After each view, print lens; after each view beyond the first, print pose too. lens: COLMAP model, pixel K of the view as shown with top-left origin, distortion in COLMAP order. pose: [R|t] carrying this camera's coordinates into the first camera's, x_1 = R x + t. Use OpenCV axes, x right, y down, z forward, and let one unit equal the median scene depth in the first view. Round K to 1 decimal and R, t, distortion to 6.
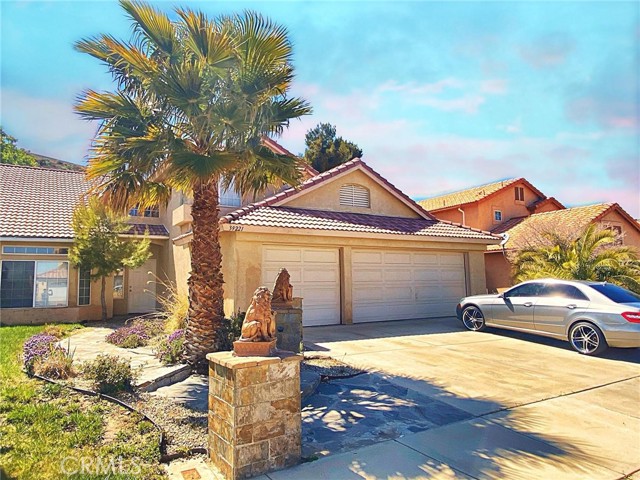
lens RADIAL K [[426.8, 0, 320.0], [0, 426.8, 240.0], [0, 0, 1]] dist [0.000188, -0.000071]
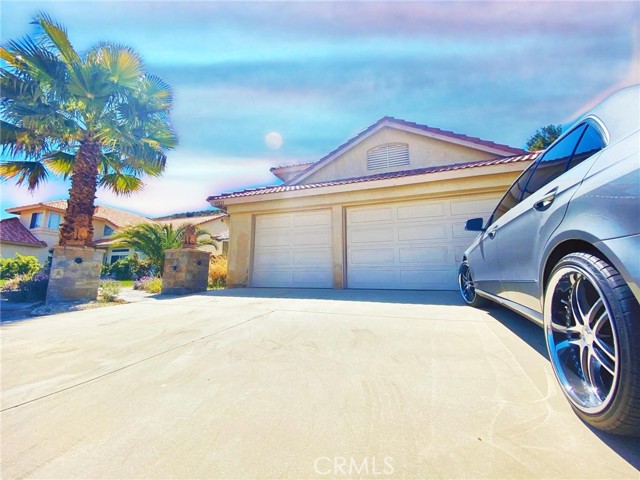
lens RADIAL K [[257.4, 0, 320.0], [0, 257.4, 240.0], [0, 0, 1]] dist [0.026811, -0.023967]
pose [[0.633413, -0.109777, -0.765987, 0.469127], [0.065563, 0.993940, -0.088229, 0.138678], [0.771031, 0.005665, 0.636772, 0.613090]]
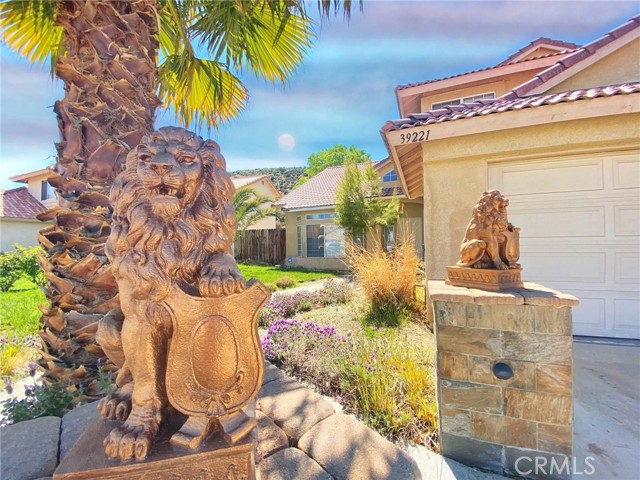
lens RADIAL K [[257.4, 0, 320.0], [0, 257.4, 240.0], [0, 0, 1]] dist [0.026811, -0.023967]
pose [[0.591287, -0.005053, -0.806445, -0.006301], [0.088269, 0.994378, 0.058489, 0.057851], [0.801616, -0.105768, 0.588409, 0.578264]]
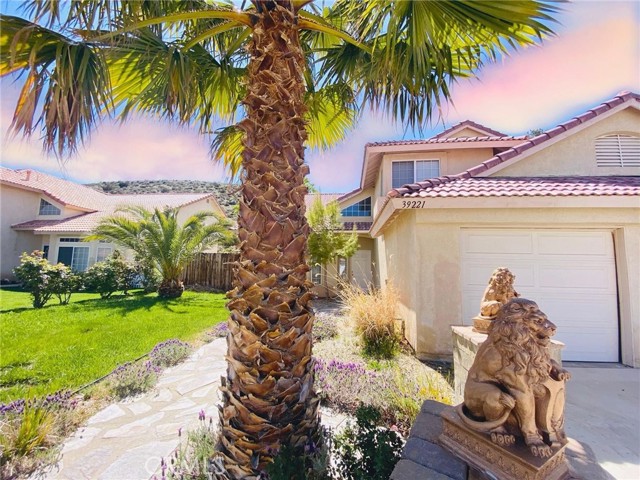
lens RADIAL K [[257.4, 0, 320.0], [0, 257.4, 240.0], [0, 0, 1]] dist [0.026811, -0.023967]
pose [[0.777980, -0.029405, -0.627601, -0.046419], [0.031671, 0.999470, -0.007569, 0.022796], [0.627491, -0.013988, 0.778499, 0.484046]]
